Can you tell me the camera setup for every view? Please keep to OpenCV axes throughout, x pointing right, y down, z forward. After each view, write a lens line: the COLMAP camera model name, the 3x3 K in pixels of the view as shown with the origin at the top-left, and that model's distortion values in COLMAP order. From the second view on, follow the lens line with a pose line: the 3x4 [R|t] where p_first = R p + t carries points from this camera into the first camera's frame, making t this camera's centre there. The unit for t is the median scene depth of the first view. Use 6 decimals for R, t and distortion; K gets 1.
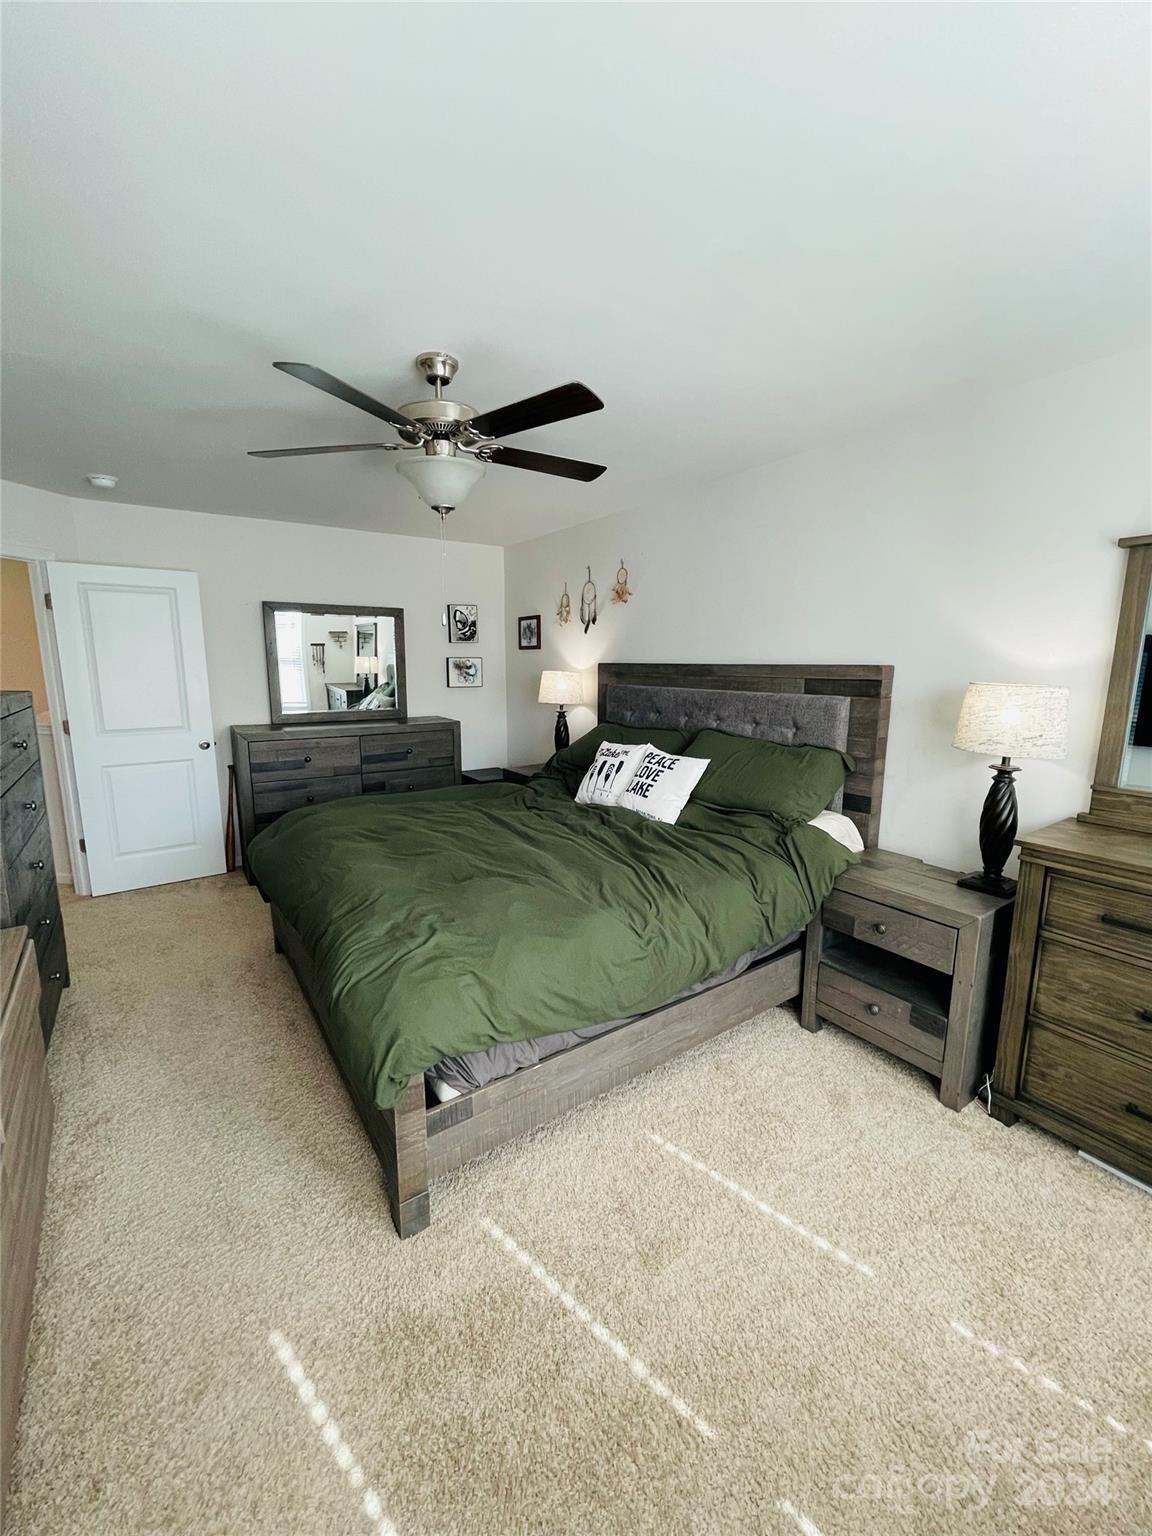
lens RADIAL K [[625.9, 0, 571.5], [0, 625.9, 763.3], [0, 0, 1]] dist [-0.001636, 0.000122]
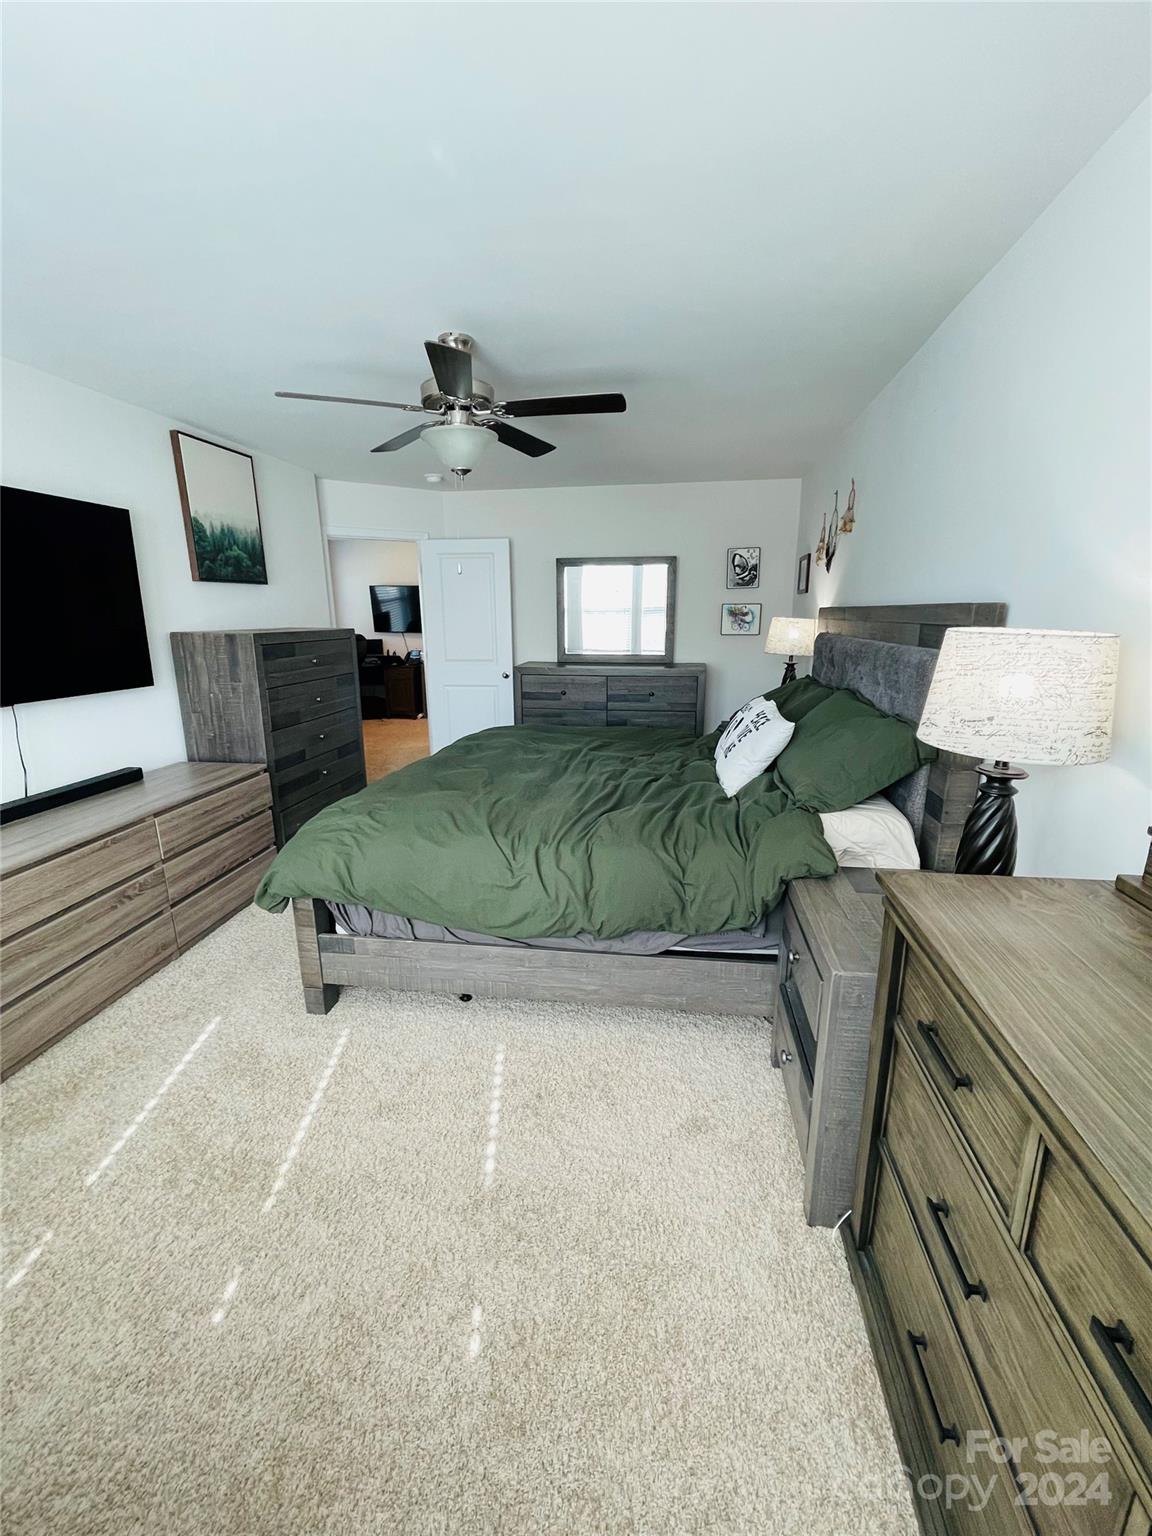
lens RADIAL K [[625.9, 0, 574.8], [0, 625.9, 760.5], [0, 0, 1]] dist [-0.001636, 0.000122]
pose [[0.732480, 0.151544, -0.663708, 0.634155], [-0.103800, 0.988372, 0.111119, -0.021186], [0.672829, -0.012499, 0.739692, 0.219062]]
